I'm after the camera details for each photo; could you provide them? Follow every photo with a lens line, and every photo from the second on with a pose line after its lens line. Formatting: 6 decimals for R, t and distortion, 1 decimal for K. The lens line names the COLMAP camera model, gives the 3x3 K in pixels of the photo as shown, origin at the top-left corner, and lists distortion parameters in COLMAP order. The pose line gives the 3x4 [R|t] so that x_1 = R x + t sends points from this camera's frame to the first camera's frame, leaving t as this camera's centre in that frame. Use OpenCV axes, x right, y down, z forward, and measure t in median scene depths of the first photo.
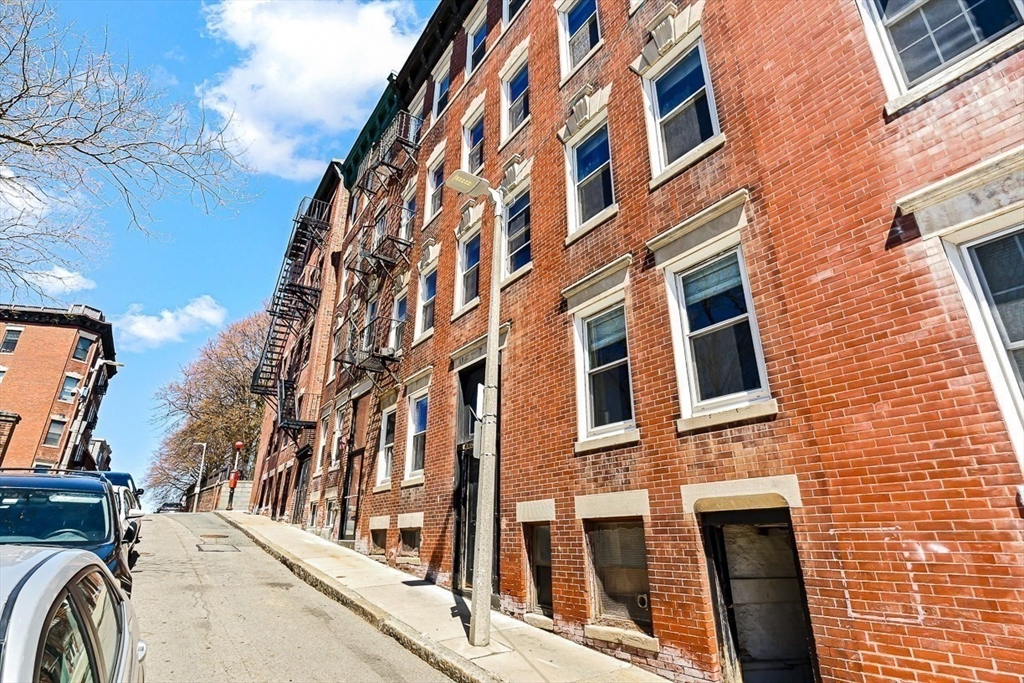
lens RADIAL K [[513.8, 0, 512.0], [0, 513.8, 341.5], [0, 0, 1]] dist [-0.003198, 0.000022]
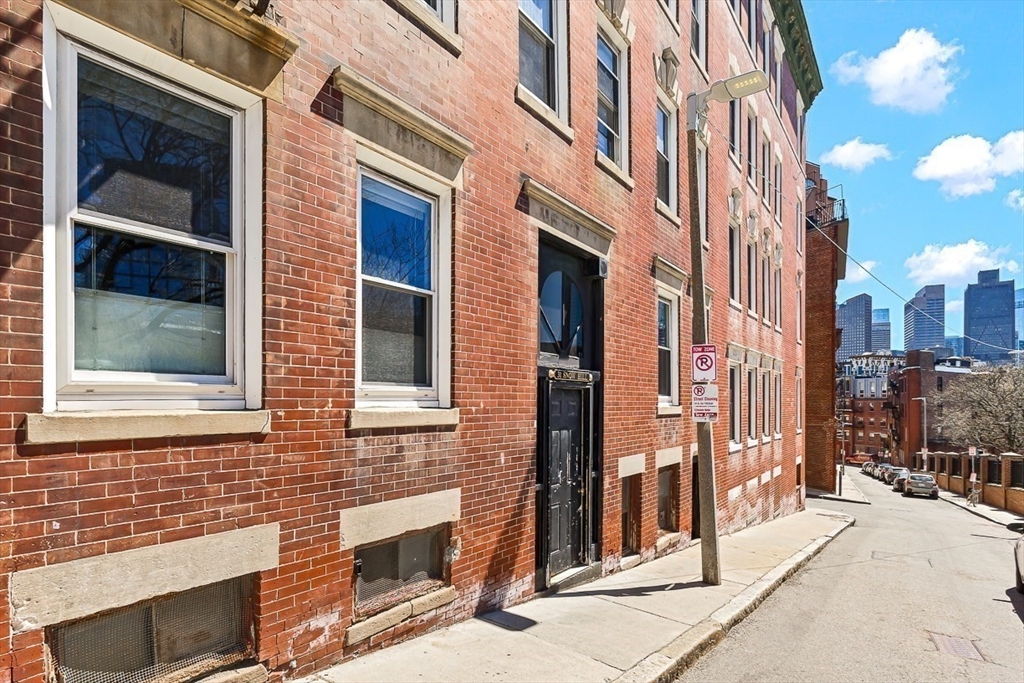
lens RADIAL K [[515.5, 0, 515.5], [0, 515.5, 405.2], [0, 0, 1]] dist [-0.001584, 0.000183]
pose [[-0.300378, -0.003629, 0.953813, -1.064534], [-0.350454, 0.930468, -0.106826, 0.515521], [-0.887105, -0.366356, -0.280764, 1.929048]]
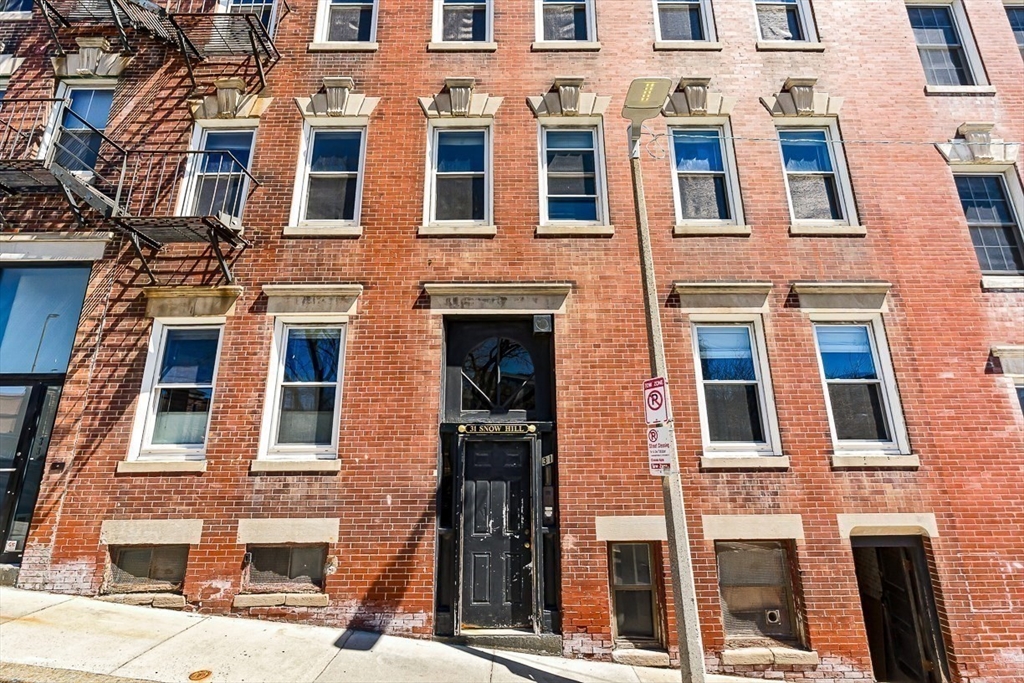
lens RADIAL K [[454.8, 0, 512.9], [0, 454.8, 347.6], [0, 0, 1]] dist [-0.003346, 0.000219]
pose [[0.572691, 0.199289, 0.795178, -0.917585], [-0.293498, 0.955547, -0.028102, 0.156772], [-0.765430, -0.217290, 0.605724, 0.963533]]
